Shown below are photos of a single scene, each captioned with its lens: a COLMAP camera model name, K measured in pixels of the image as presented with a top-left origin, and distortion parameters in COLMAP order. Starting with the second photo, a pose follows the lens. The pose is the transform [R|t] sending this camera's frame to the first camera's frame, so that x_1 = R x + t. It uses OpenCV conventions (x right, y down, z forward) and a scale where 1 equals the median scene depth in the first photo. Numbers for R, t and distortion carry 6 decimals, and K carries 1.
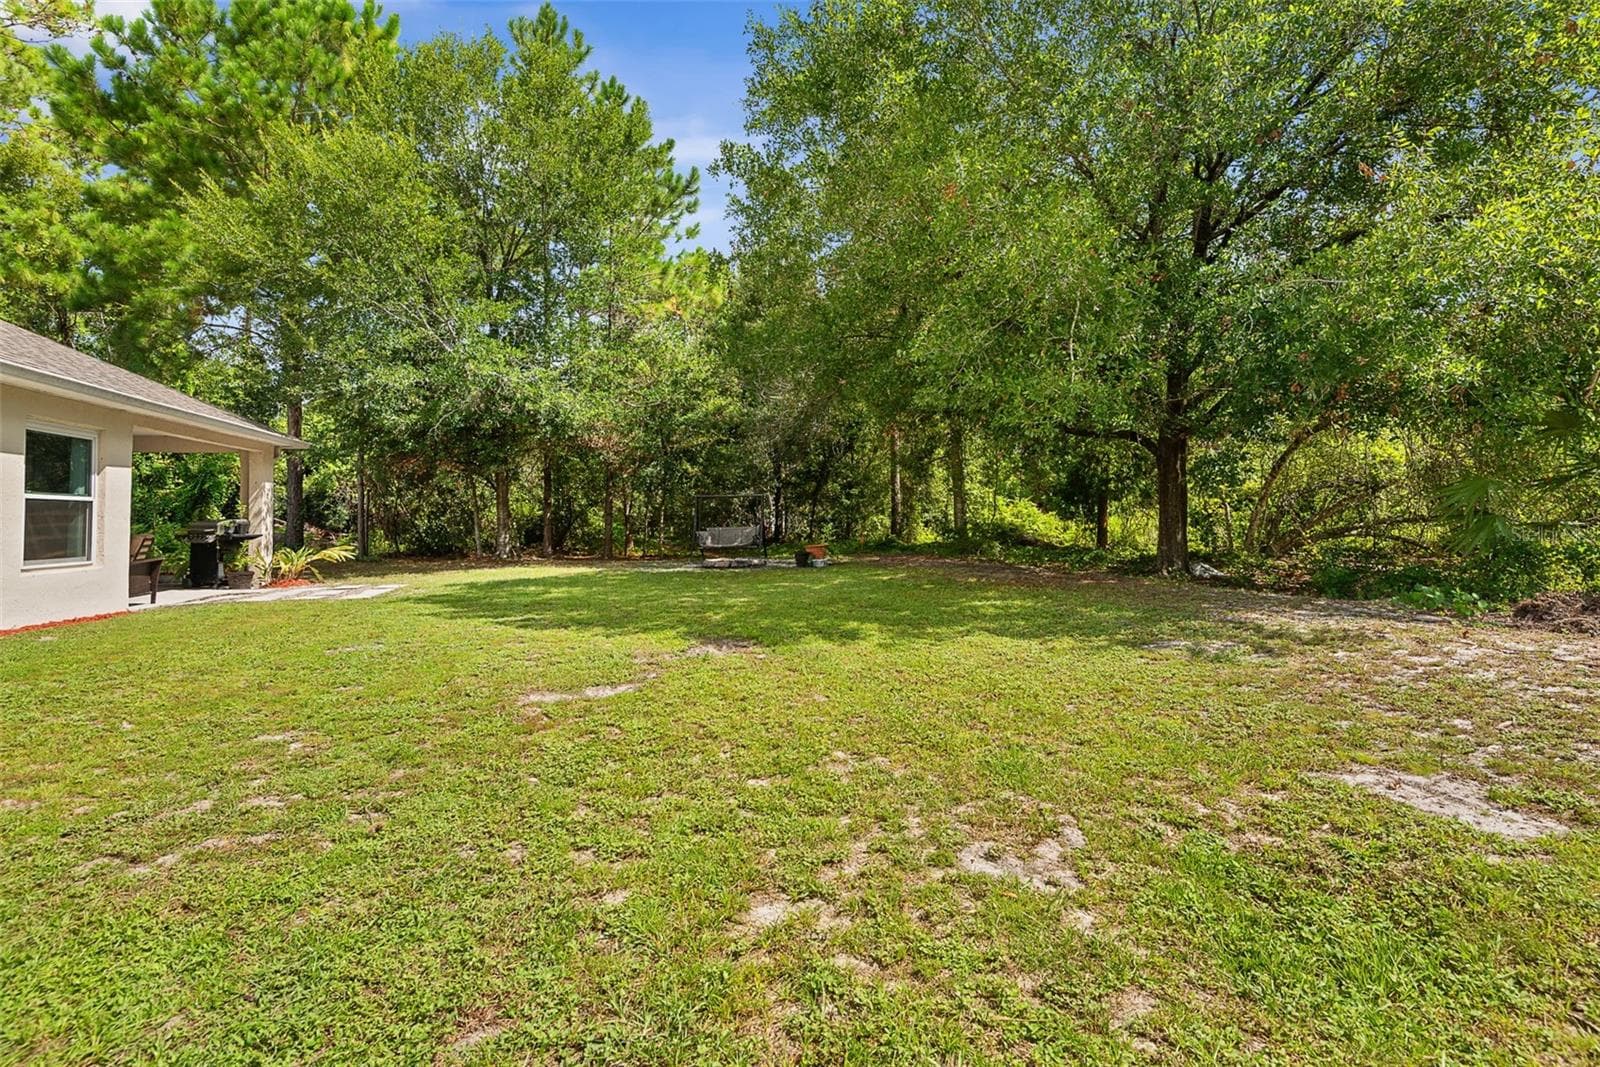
lens RADIAL K [[750.5, 0, 800.0], [0, 750.5, 533.5], [0, 0, 1]] dist [0.016954, 0.000120]
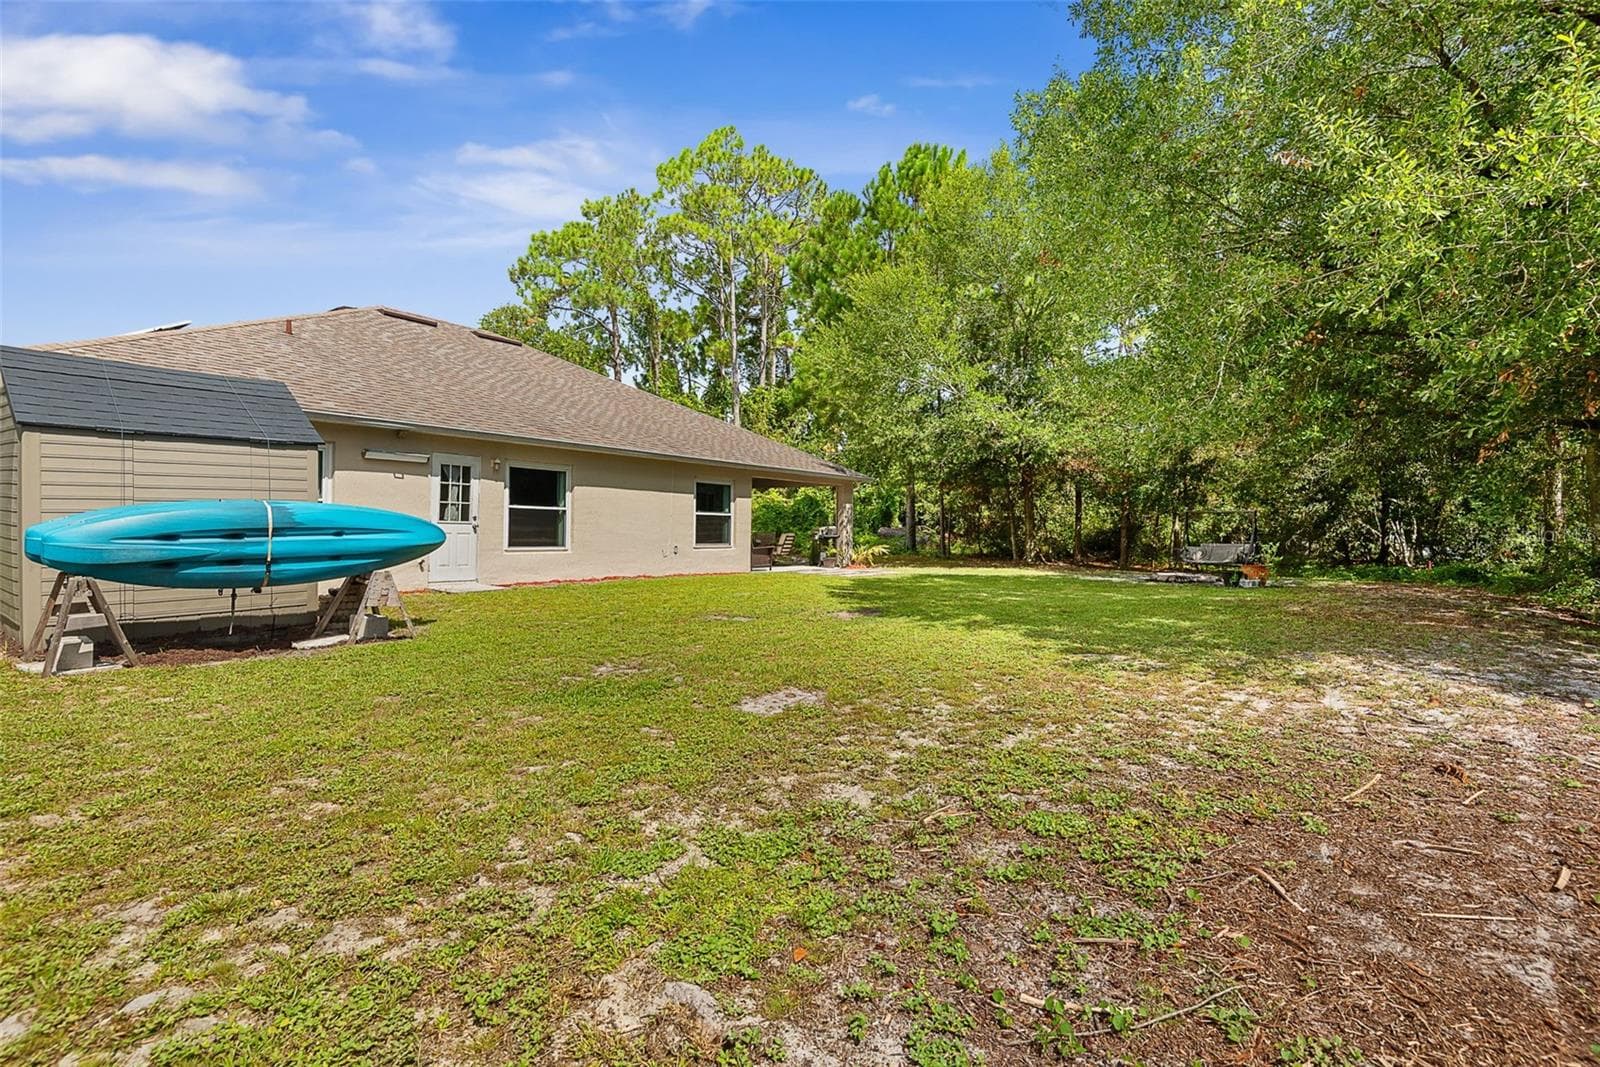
lens RADIAL K [[704.5, 0, 818.5], [0, 704.5, 535.1], [0, 0, 1]] dist [-0.000640, -0.000189]
pose [[0.633858, 0.028778, -0.772914, 0.443583], [-0.037548, 0.999274, 0.006414, -0.008195], [0.772538, 0.024956, 0.634478, 0.002413]]
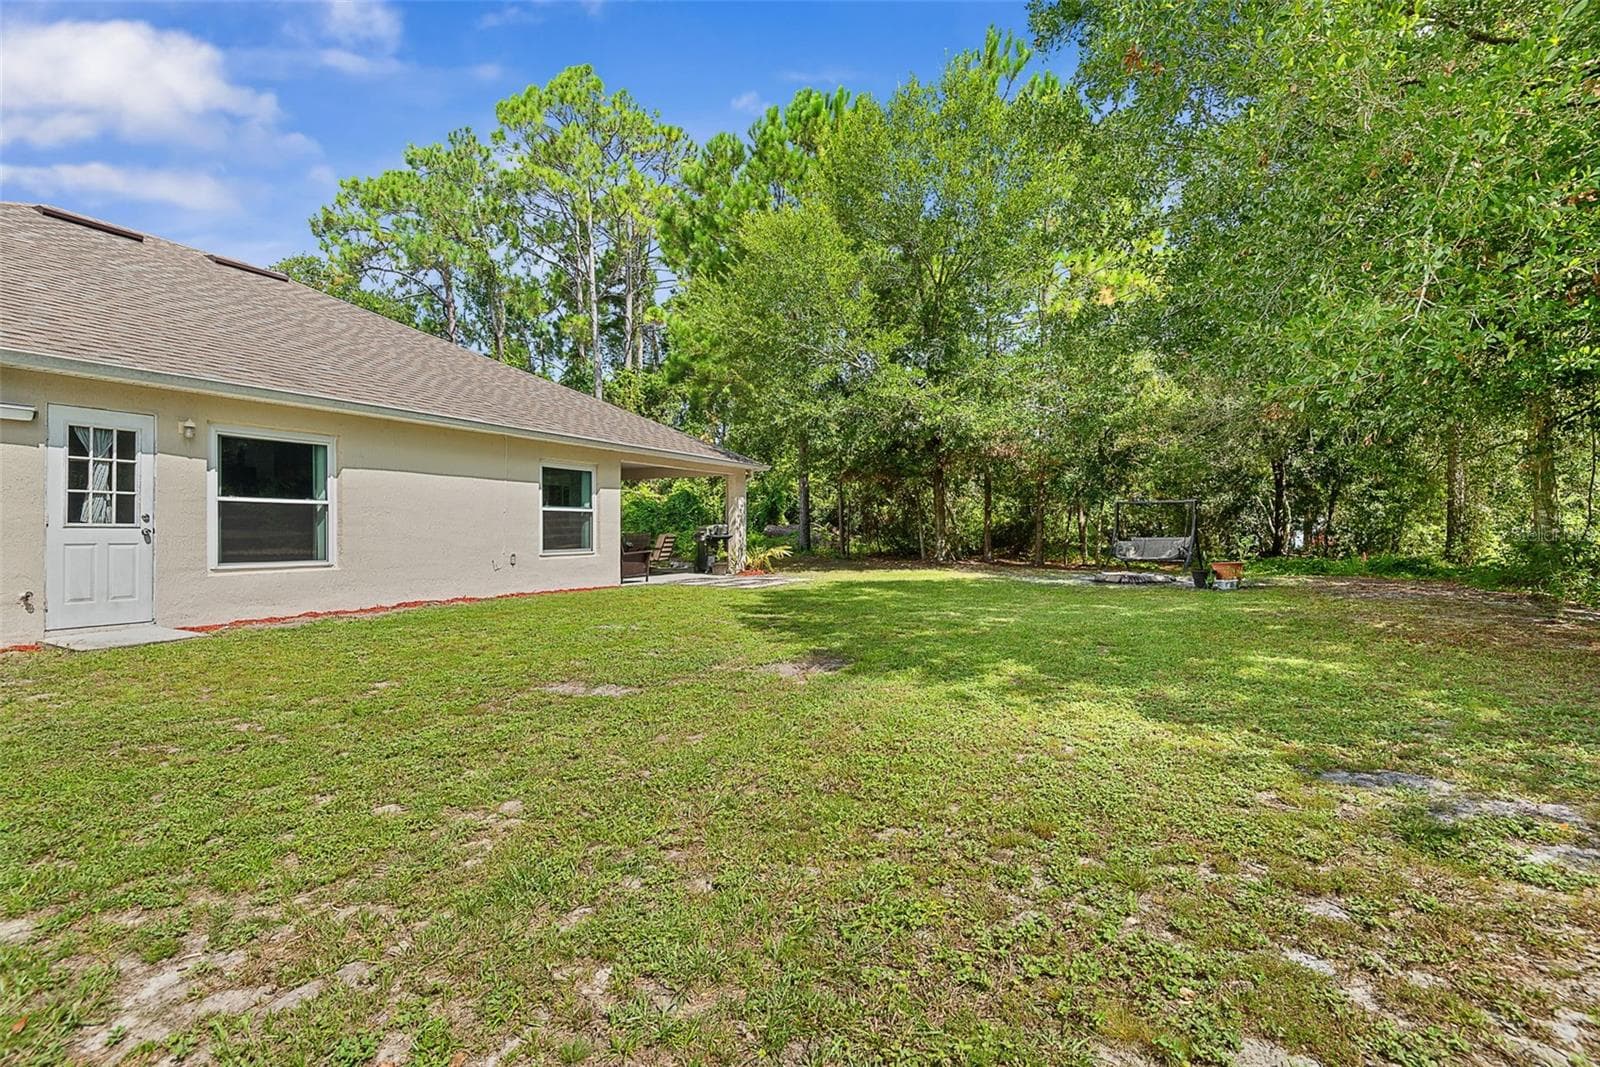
lens RADIAL K [[704.5, 0, 818.5], [0, 704.5, 535.1], [0, 0, 1]] dist [-0.000640, -0.000189]
pose [[0.764165, 0.018801, -0.644747, 0.214219], [-0.021617, 0.999760, 0.003533, -0.007643], [0.644659, 0.011238, 0.764388, 0.151091]]
